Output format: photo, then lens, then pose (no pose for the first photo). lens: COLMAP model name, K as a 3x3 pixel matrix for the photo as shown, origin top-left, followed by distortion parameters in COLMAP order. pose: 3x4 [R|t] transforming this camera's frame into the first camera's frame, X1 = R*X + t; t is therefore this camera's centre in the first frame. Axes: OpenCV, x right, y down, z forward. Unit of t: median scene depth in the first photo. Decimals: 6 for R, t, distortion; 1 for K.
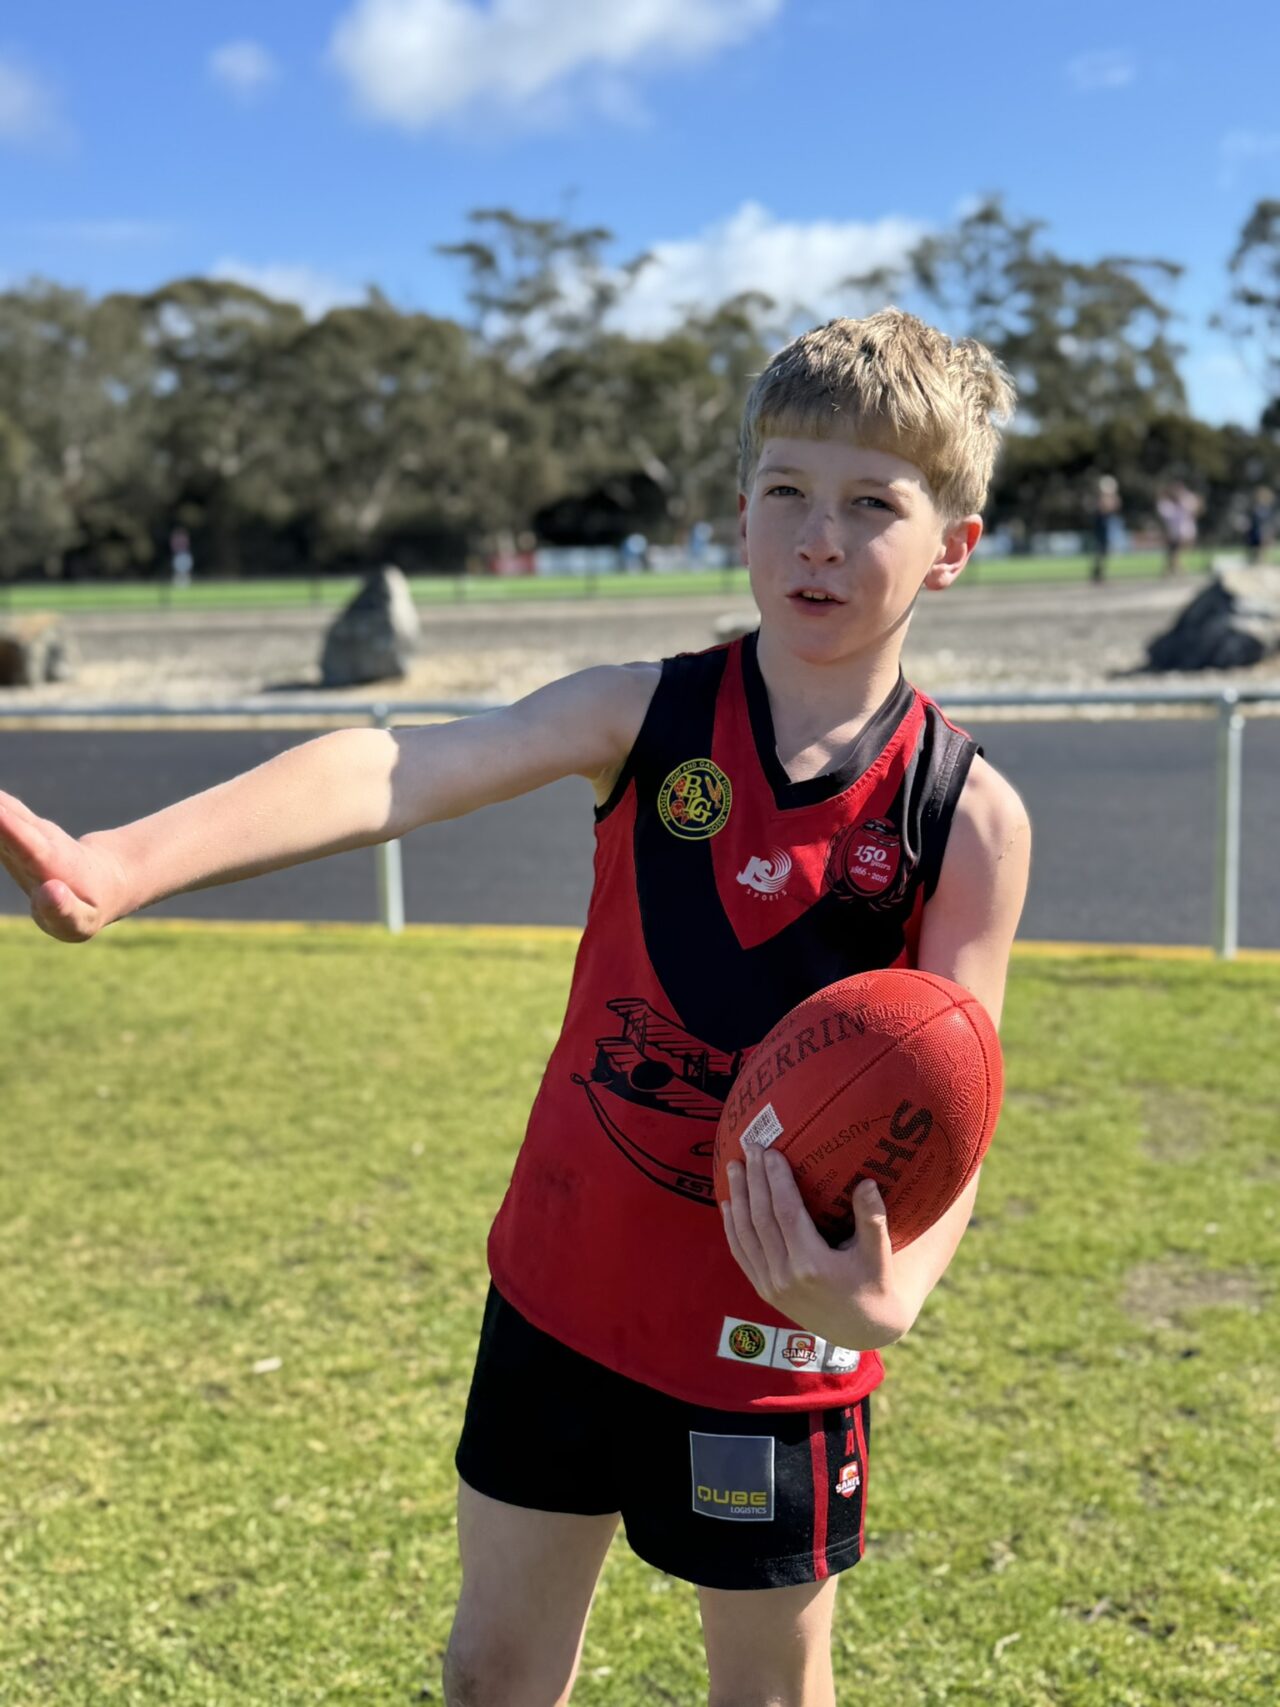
lens RADIAL K [[1997.3, 0, 642.5], [0, 1997.3, 853.9], [0, 0, 1]] dist [0.101469, 0.000000]
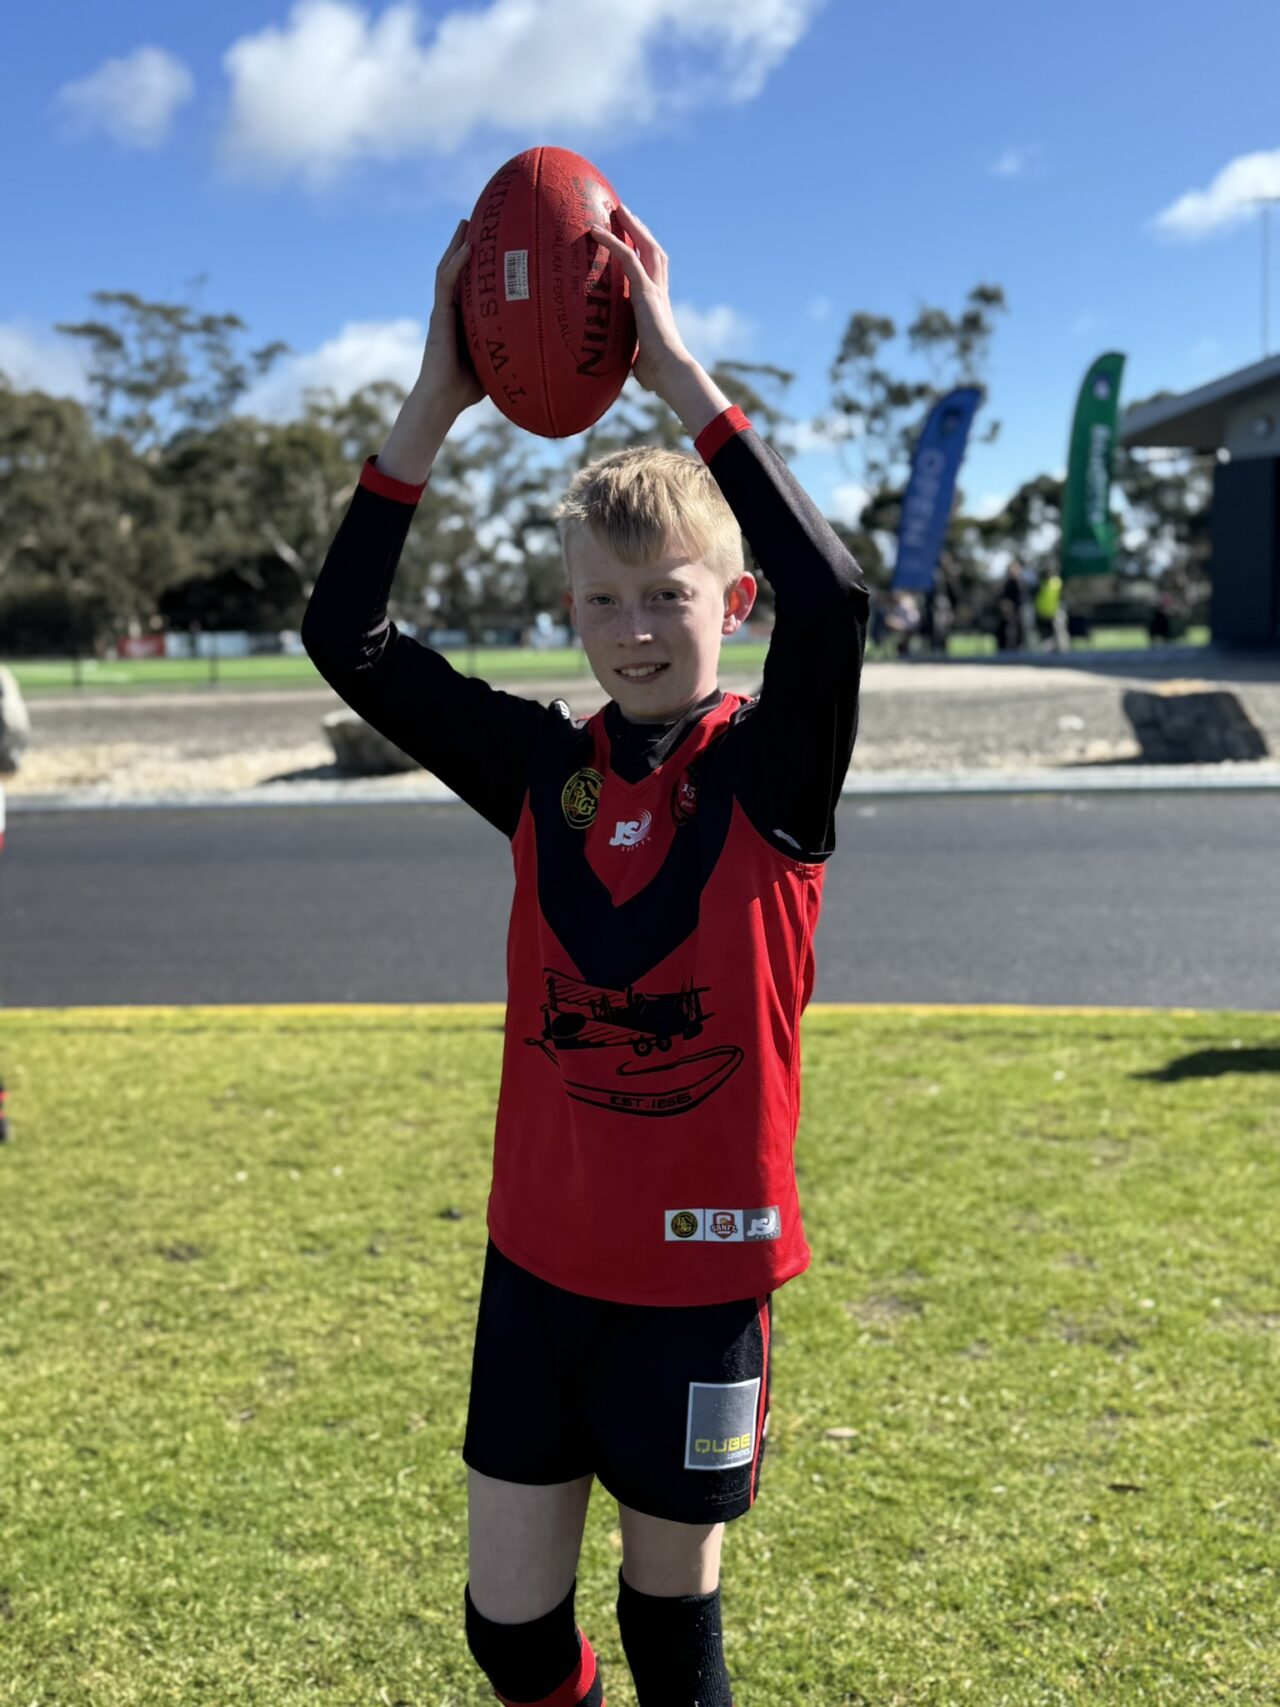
lens RADIAL K [[1997.3, 0, 665.7], [0, 1997.3, 852.1], [0, 0, 1]] dist [0.101469, 0.000000]
pose [[0.982602, -0.016446, 0.184993, 0.047313], [0.023775, 0.999015, -0.037473, 0.000525], [-0.184194, 0.041219, 0.982025, -0.227547]]
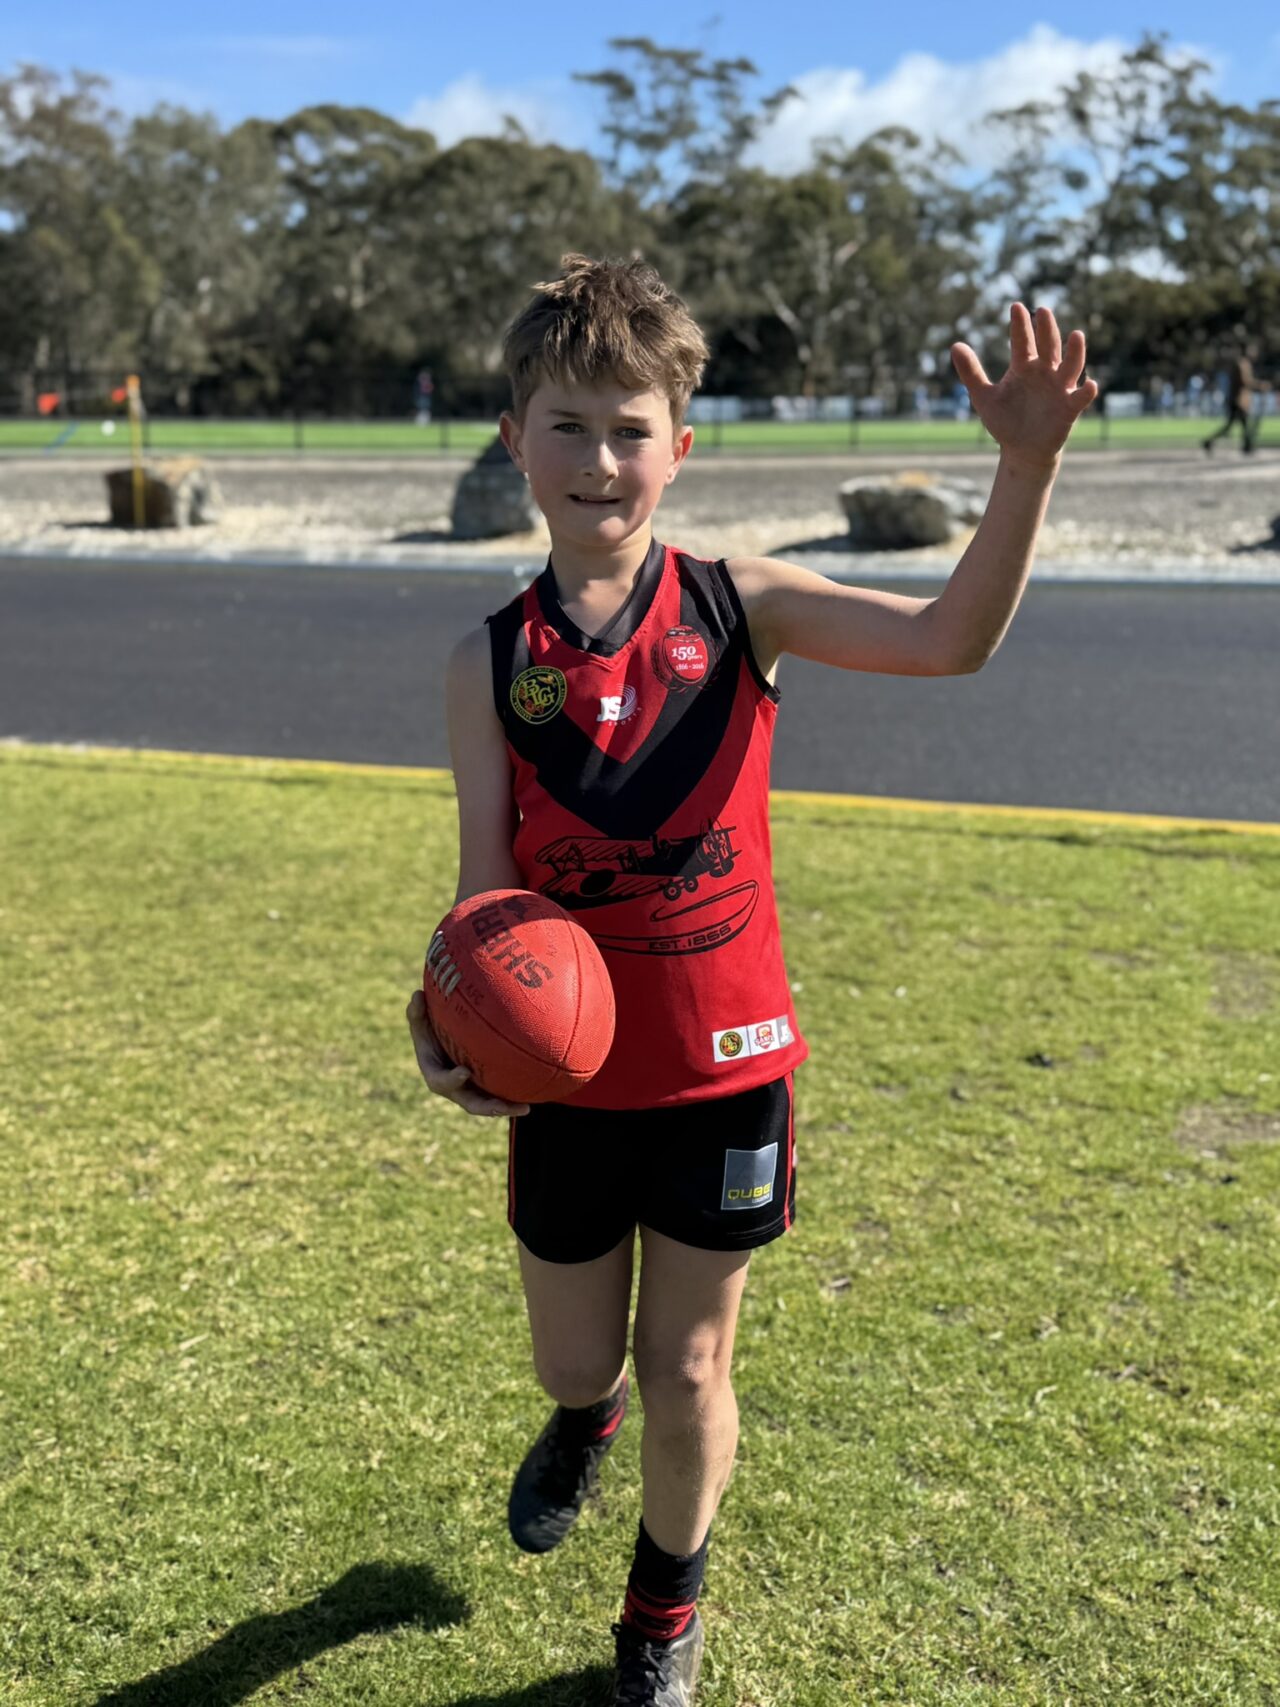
lens RADIAL K [[1997.3, 0, 625.1], [0, 1997.3, 866.3], [0, 0, 1]] dist [0.101469, 0.000000]
pose [[0.997269, 0.041754, -0.060915, -0.005423], [-0.036691, 0.995958, 0.081987, -0.007171], [0.064093, -0.079528, 0.994770, -0.092137]]
